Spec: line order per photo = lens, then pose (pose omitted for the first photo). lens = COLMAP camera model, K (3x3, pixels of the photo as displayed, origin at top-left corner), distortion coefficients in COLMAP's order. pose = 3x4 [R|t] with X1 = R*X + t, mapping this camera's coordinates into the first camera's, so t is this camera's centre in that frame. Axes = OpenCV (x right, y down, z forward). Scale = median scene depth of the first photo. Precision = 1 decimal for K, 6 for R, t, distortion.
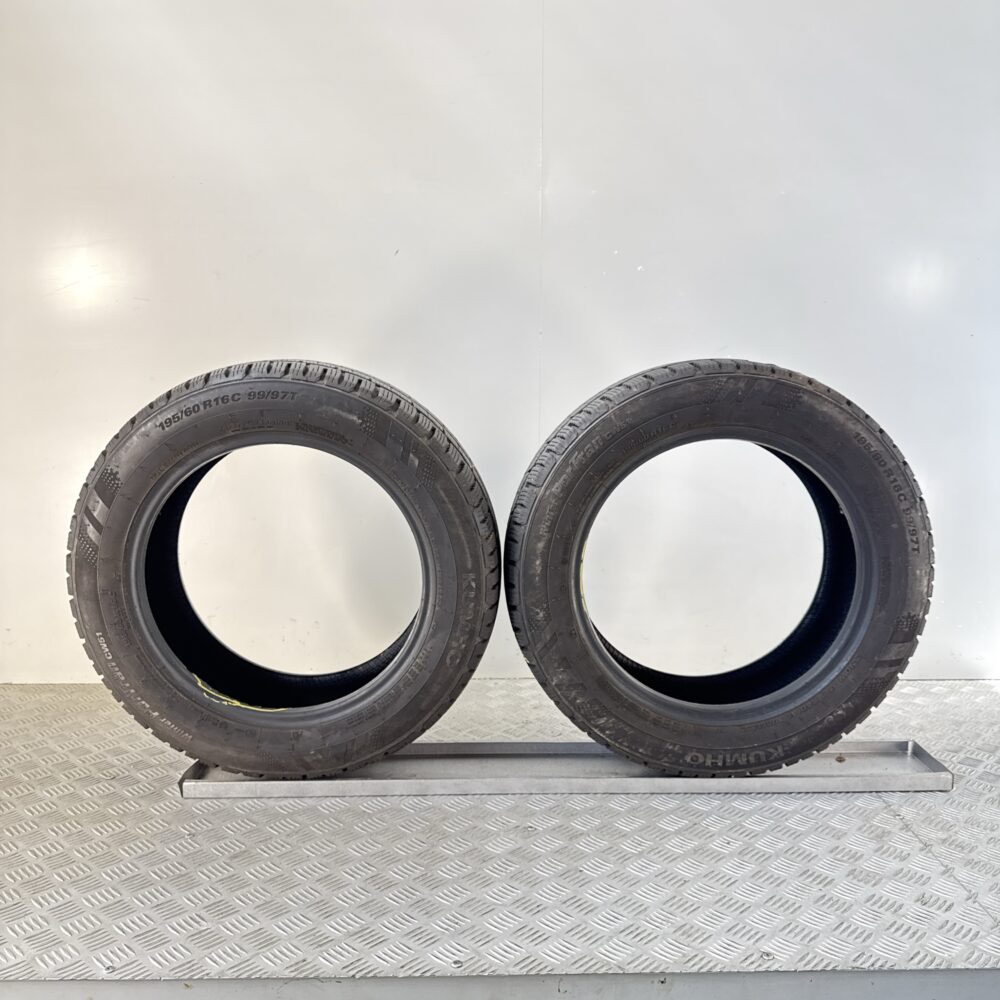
lens RADIAL K [[972.5, 0, 538.0], [0, 972.5, 500.8], [0, 0, 1]] dist [0.086687, -0.148812]
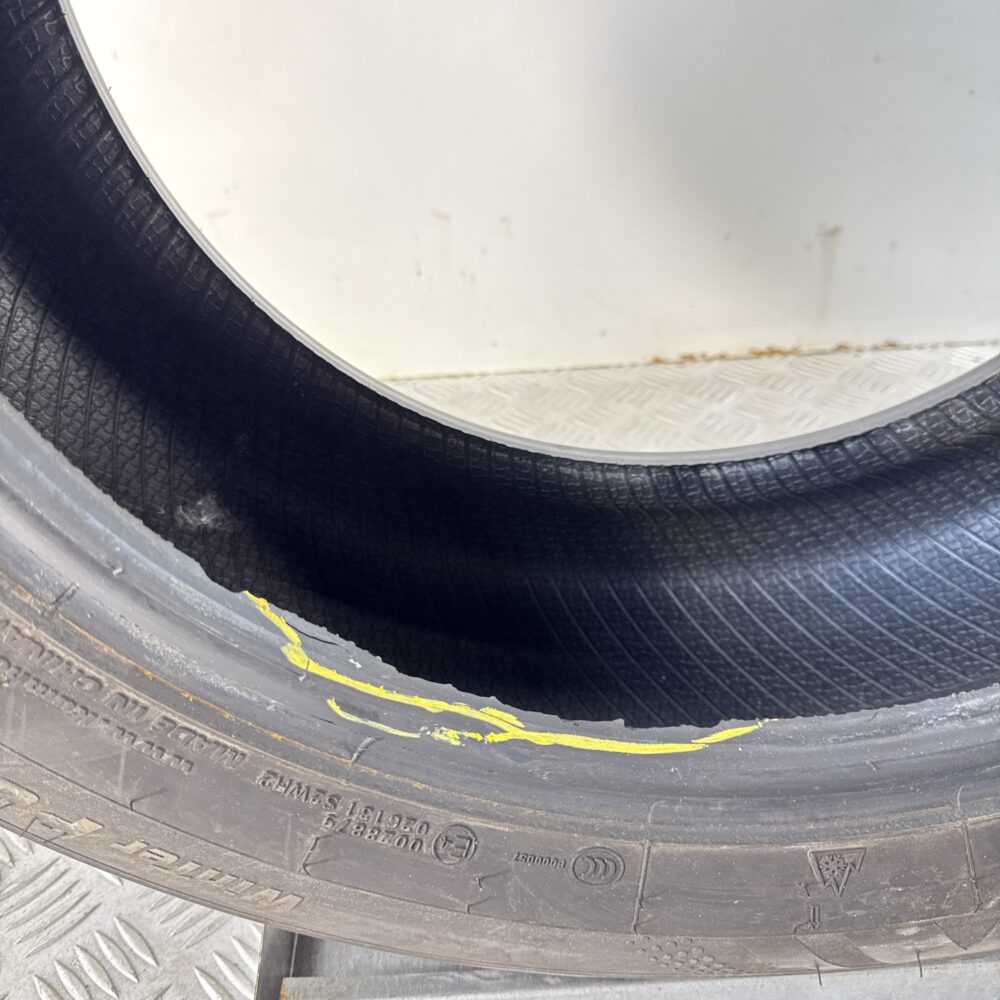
lens RADIAL K [[972.5, 0, 538.0], [0, 972.5, 500.8], [0, 0, 1]] dist [0.086687, -0.148812]
pose [[0.999192, -0.038641, 0.011038, -0.323388], [0.030364, 0.905853, 0.422502, 0.095638], [-0.026325, -0.421825, 0.906295, 0.911953]]
